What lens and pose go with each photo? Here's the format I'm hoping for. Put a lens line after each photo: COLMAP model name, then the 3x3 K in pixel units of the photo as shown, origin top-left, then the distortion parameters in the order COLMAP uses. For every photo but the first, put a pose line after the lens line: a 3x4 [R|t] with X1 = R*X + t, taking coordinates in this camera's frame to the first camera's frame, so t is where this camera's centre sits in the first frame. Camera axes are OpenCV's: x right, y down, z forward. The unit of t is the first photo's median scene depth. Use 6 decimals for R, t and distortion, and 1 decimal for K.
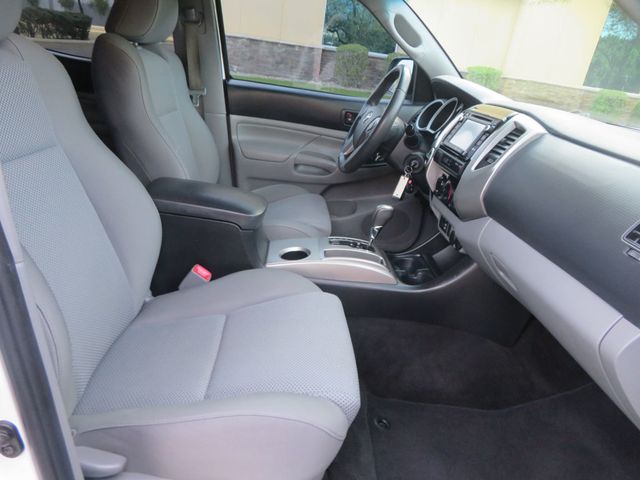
lens RADIAL K [[457.1, 0, 321.2], [0, 457.1, 233.5], [0, 0, 1]] dist [-0.013699, 0.015412]
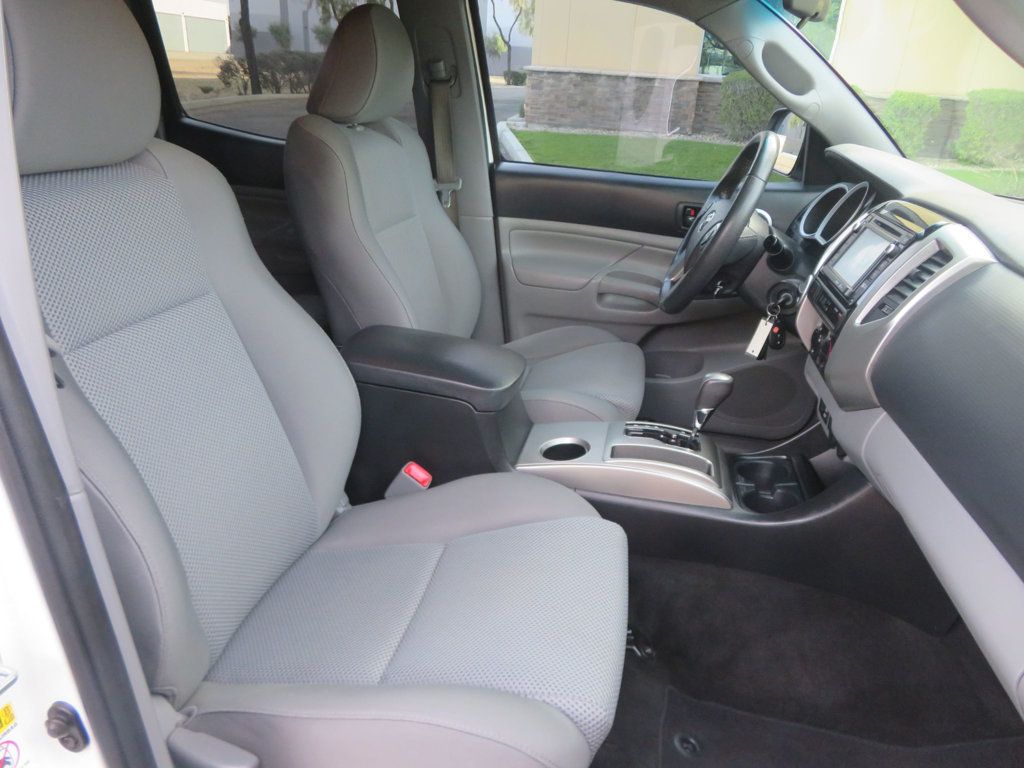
lens RADIAL K [[731.3, 0, 512.8], [0, 731.3, 376.3], [0, 0, 1]] dist [-0.013699, 0.015412]
pose [[0.970136, 0.020676, -0.241680, 0.104597], [-0.022147, 0.999749, -0.003374, -0.047112], [0.241549, 0.008626, 0.970350, 0.008197]]
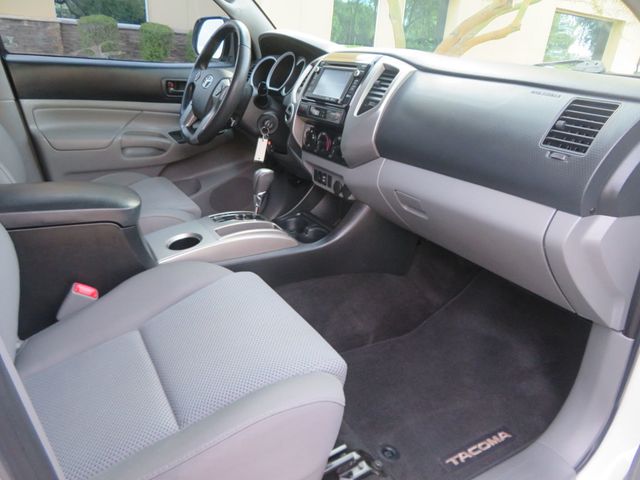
lens RADIAL K [[457.1, 0, 322.7], [0, 457.1, 230.9], [0, 0, 1]] dist [-0.013699, 0.015412]
pose [[0.880222, -0.239238, 0.409847, -0.165265], [0.216291, 0.970960, 0.102249, -0.007330], [-0.422407, -0.001356, 0.906405, 0.080003]]
